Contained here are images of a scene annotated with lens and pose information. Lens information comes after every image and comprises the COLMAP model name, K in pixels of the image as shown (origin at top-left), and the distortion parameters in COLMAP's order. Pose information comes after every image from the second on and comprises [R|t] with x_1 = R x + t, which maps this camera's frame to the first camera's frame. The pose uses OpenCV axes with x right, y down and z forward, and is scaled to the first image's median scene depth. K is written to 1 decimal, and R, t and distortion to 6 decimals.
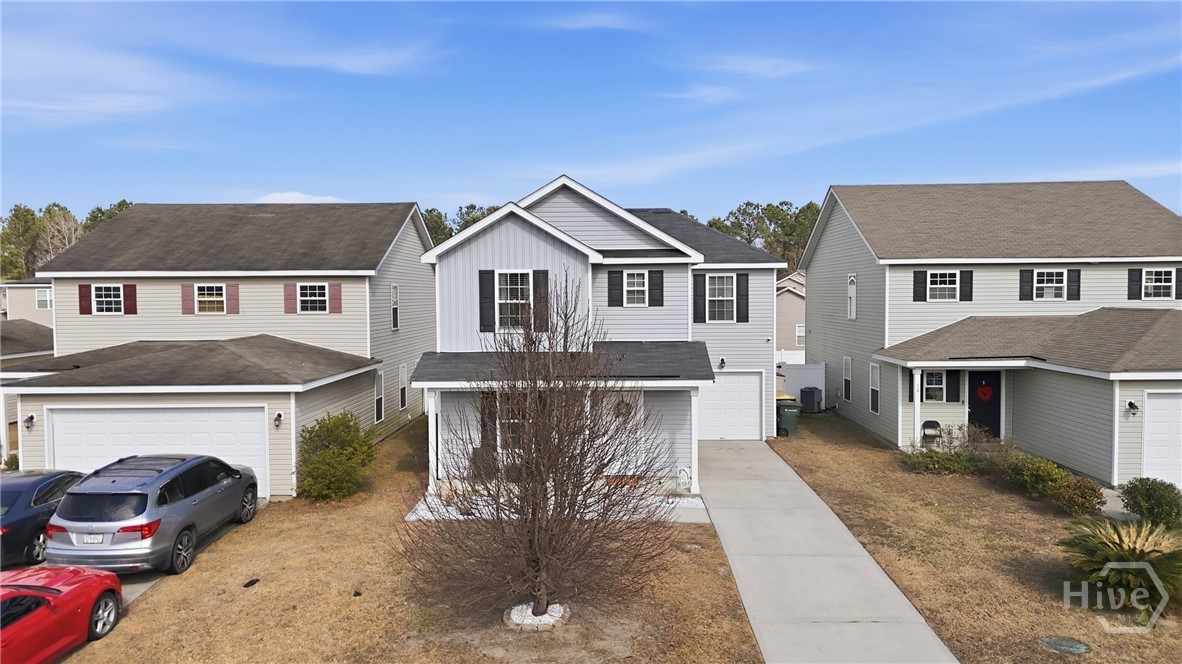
lens RADIAL K [[868.0, 0, 591.0], [0, 868.0, 332.0], [0, 0, 1]] dist [0.083141, -0.093800]
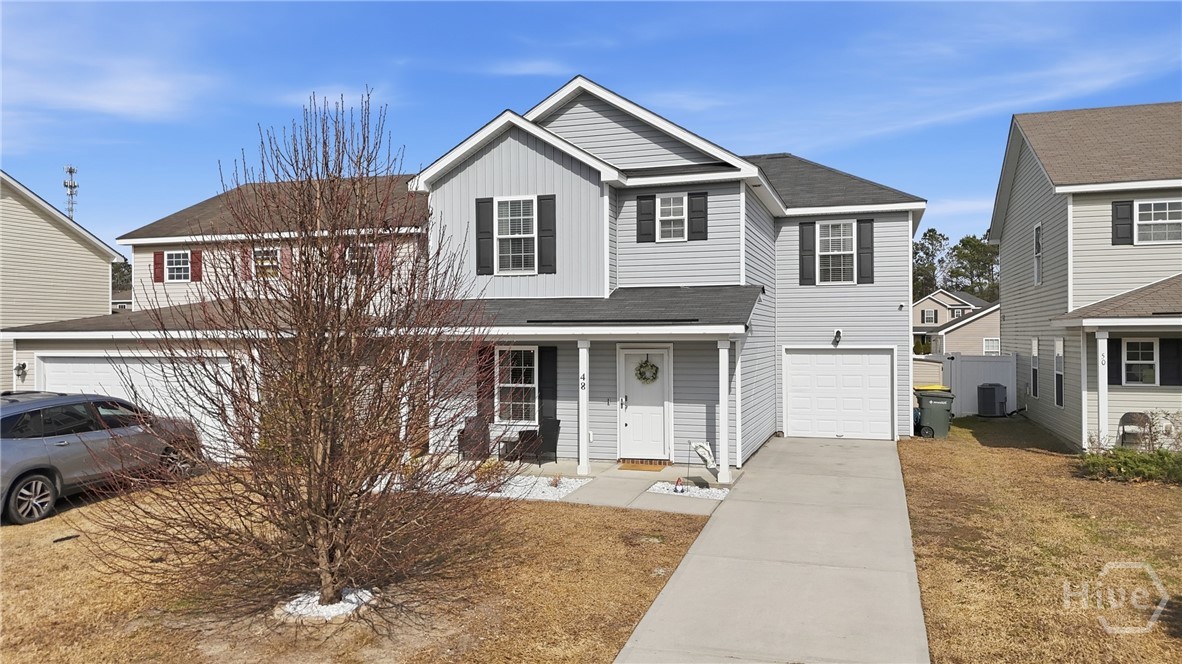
lens RADIAL K [[868.0, 0, 591.0], [0, 868.0, 332.0], [0, 0, 1]] dist [0.083141, -0.093800]
pose [[0.957122, 0.001960, -0.289677, 0.206615], [-0.015839, 0.998835, -0.045574, 0.087325], [0.289251, 0.048208, 0.956039, 0.247537]]
